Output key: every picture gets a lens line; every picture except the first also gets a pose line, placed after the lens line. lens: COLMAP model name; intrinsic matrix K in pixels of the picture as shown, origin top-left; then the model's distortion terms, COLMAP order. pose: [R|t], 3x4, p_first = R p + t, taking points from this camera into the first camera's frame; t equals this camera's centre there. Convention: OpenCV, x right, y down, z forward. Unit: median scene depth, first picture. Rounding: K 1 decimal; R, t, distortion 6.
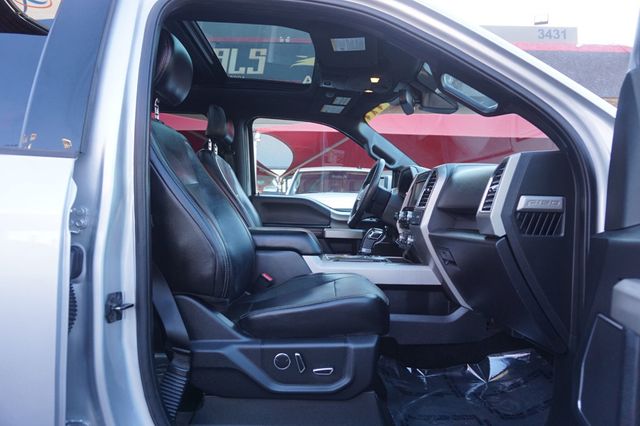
lens RADIAL K [[430.2, 0, 318.9], [0, 430.2, 212.6], [0, 0, 1]] dist [-0.021563, 0.015352]
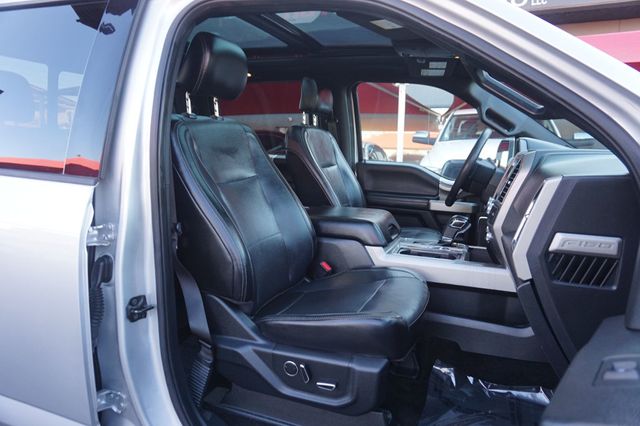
lens RADIAL K [[430.2, 0, 318.9], [0, 430.2, 213.4], [0, 0, 1]] dist [-0.021563, 0.015352]
pose [[0.925887, 0.057425, -0.373410, 0.343529], [-0.000993, 0.988747, 0.149592, -0.180287], [0.377799, -0.138134, 0.915526, 0.126935]]
